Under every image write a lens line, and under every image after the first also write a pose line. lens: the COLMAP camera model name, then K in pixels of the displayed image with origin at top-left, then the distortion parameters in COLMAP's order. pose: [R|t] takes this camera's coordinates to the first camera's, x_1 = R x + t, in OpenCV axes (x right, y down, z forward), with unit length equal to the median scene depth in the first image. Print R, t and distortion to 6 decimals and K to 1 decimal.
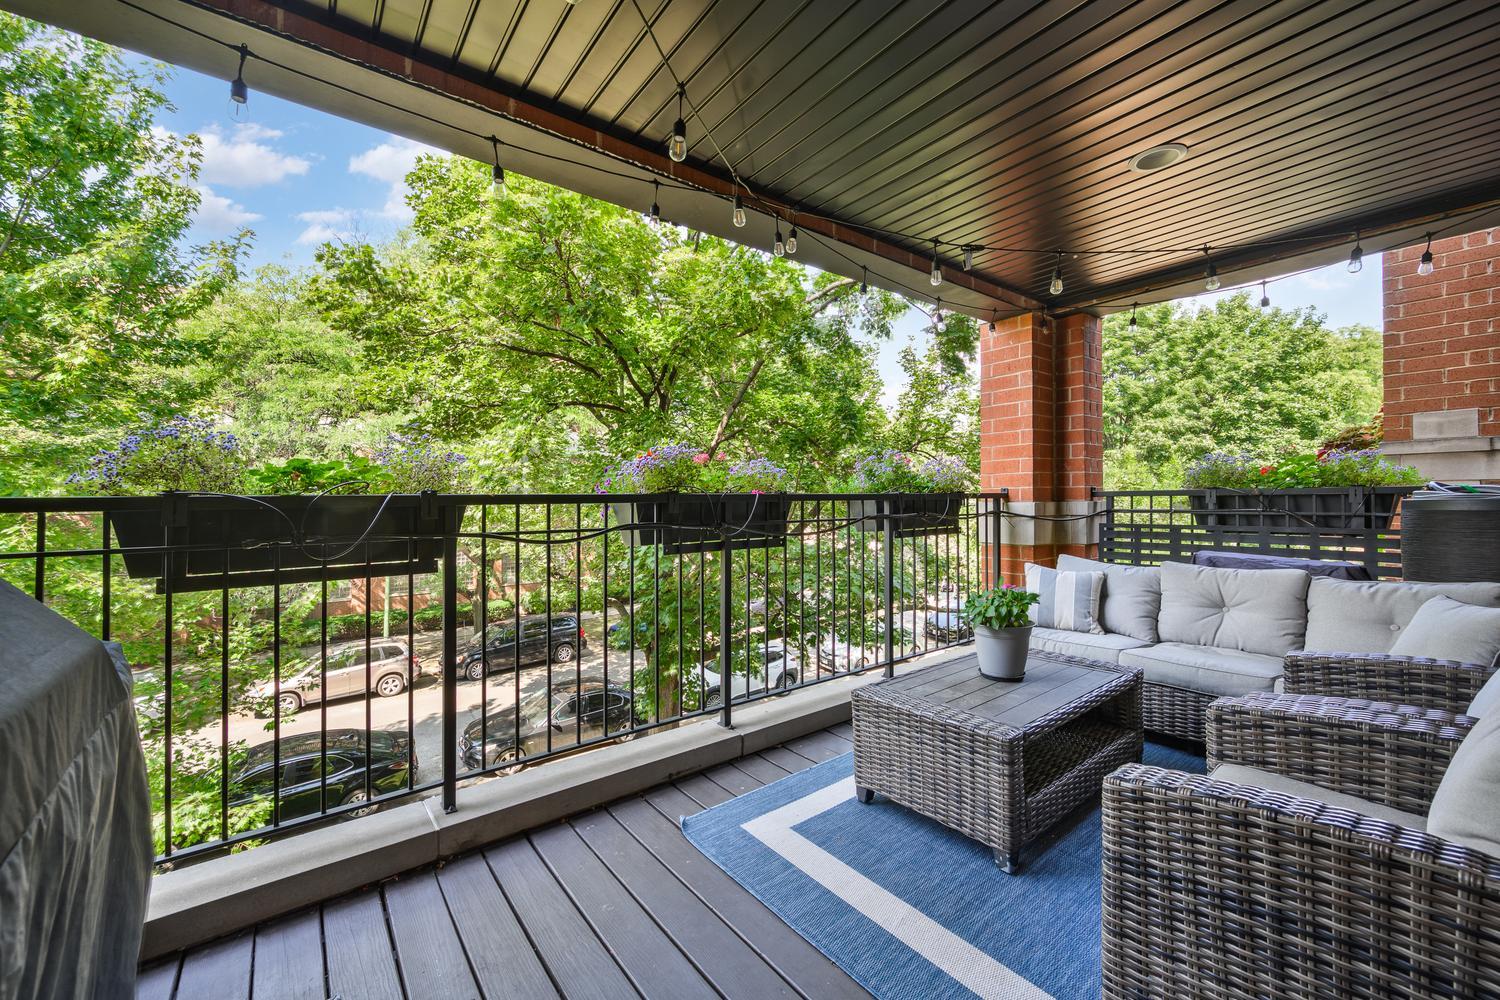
lens RADIAL K [[589.5, 0, 750.0], [0, 589.5, 500.0], [0, 0, 1]] dist [-0.000254, -0.000194]
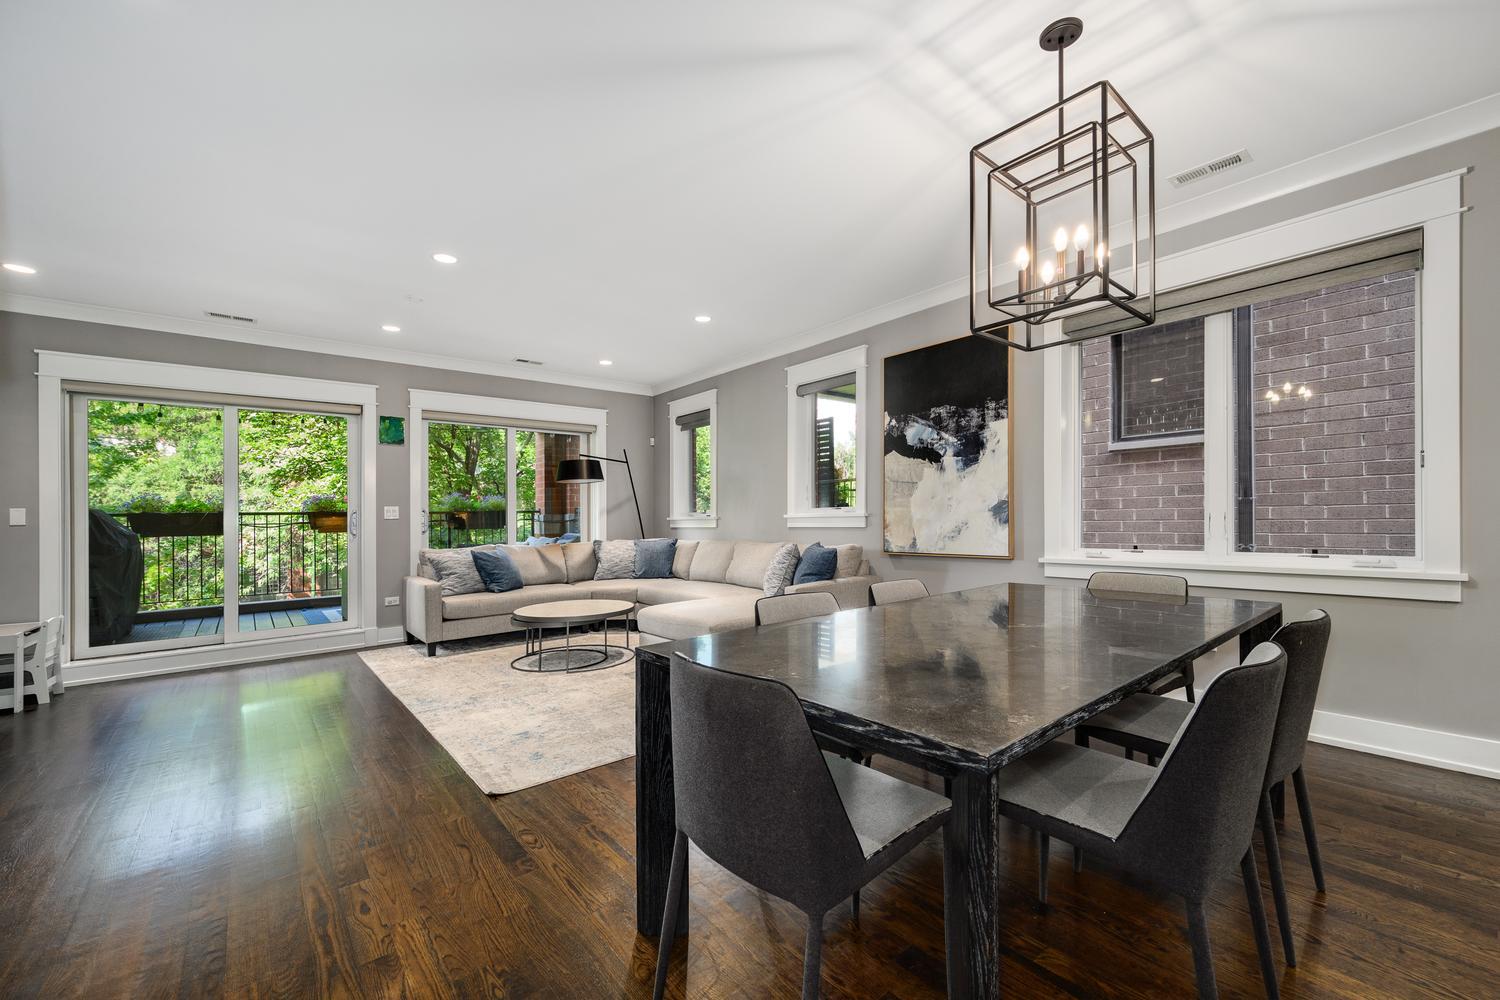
lens RADIAL K [[601.6, 0, 769.0], [0, 601.6, 501.5], [0, 0, 1]] dist [0.003240, 0.000057]
pose [[0.998542, -0.004694, 0.053770, 1.176642], [0.006041, 0.999671, -0.024909, 0.016099], [-0.053636, 0.025197, 0.998243, -1.284913]]
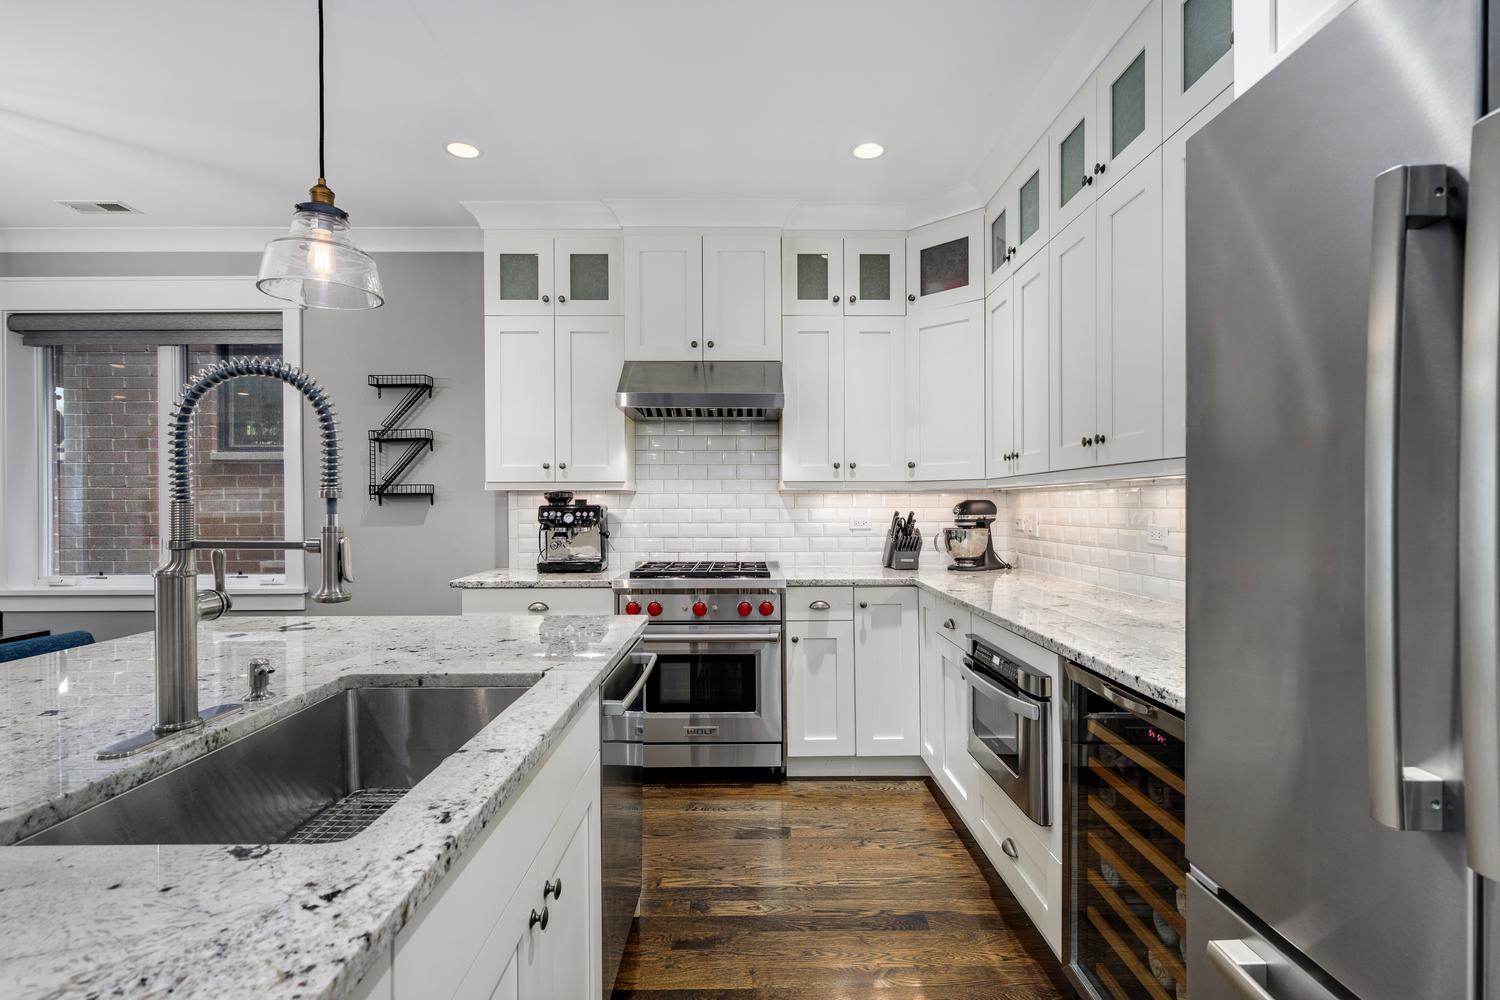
lens RADIAL K [[719.6, 0, 754.2], [0, 719.6, 515.0], [0, 0, 1]] dist [-0.000084, 0.000125]
pose [[0.611761, 0.000506, 0.791043, 1.496038], [-0.004317, 0.999987, 0.002698, -0.019813], [-0.791031, -0.005066, 0.611755, -1.724166]]
